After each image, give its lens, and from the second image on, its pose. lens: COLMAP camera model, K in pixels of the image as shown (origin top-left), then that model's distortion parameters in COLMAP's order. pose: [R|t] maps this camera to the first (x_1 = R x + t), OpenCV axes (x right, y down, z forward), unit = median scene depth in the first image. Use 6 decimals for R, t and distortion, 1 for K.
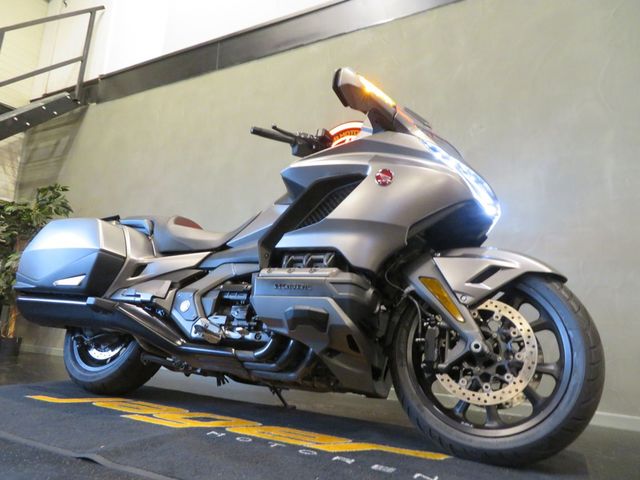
lens RADIAL K [[463.5, 0, 320.0], [0, 463.5, 240.0], [0, 0, 1]] dist [-0.003833, 0.003187]
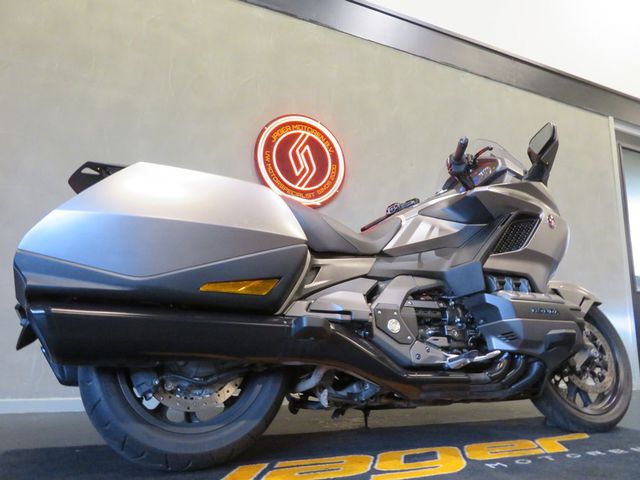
lens RADIAL K [[457.9, 0, 320.0], [0, 457.9, 240.0], [0, 0, 1]] dist [-0.004945, 0.004739]
pose [[0.611148, 0.118537, 0.782590, -1.112358], [-0.144113, 0.988860, -0.037239, 0.045348], [-0.778286, -0.090023, 0.621423, 0.668729]]
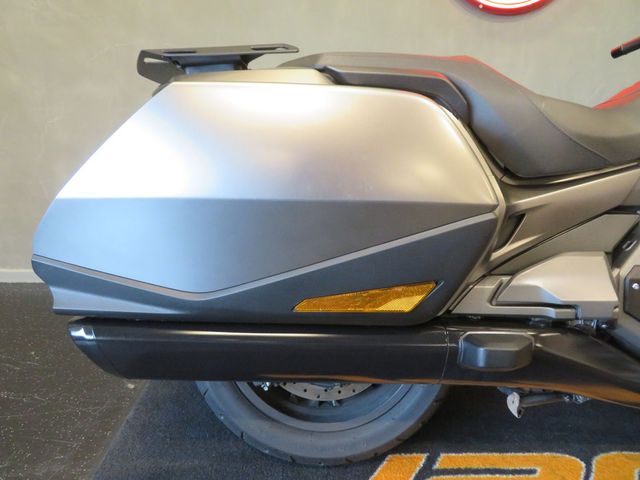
lens RADIAL K [[463.5, 0, 320.0], [0, 463.5, 240.0], [0, 0, 1]] dist [-0.003833, 0.003187]
pose [[0.875687, -0.183627, 0.446603, -0.840291], [-0.044134, 0.890567, 0.452706, -0.116643], [-0.480858, -0.416139, 0.771753, 0.915596]]
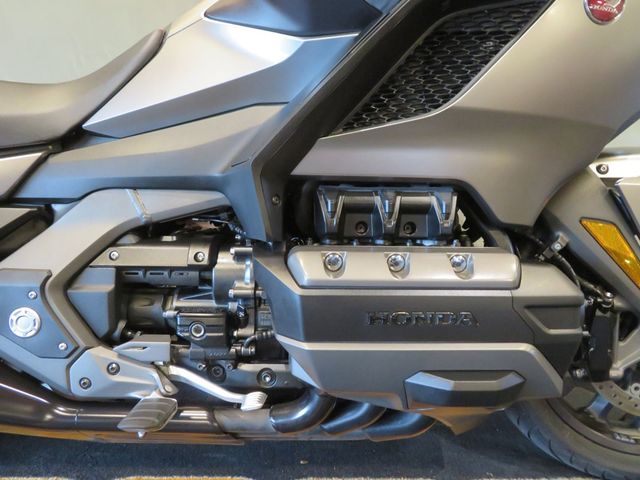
lens RADIAL K [[457.9, 0, 320.0], [0, 457.9, 240.0], [0, 0, 1]] dist [-0.004945, 0.004739]
pose [[0.875027, -0.182274, 0.448446, -0.256658], [-0.058360, 0.879920, 0.471524, -0.115182], [-0.480543, -0.438768, 0.759316, 0.688423]]
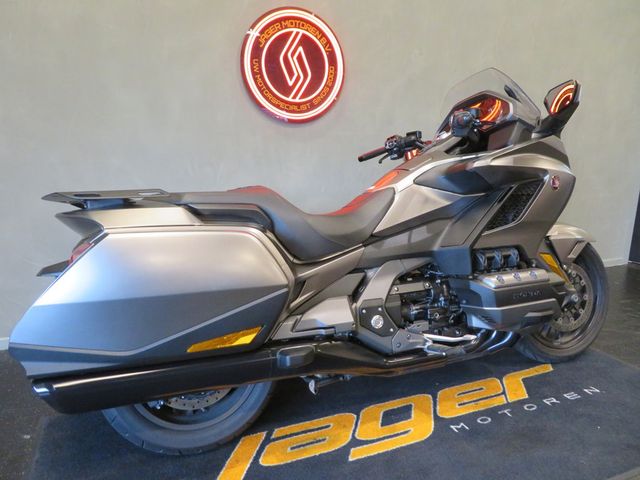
lens RADIAL K [[457.9, 0, 320.0], [0, 457.9, 240.0], [0, 0, 1]] dist [-0.004945, 0.004739]
pose [[0.631759, -0.212060, 0.745594, -1.053015], [-0.126013, 0.920963, 0.368712, -0.327710], [-0.764854, -0.326891, 0.555104, 0.715384]]
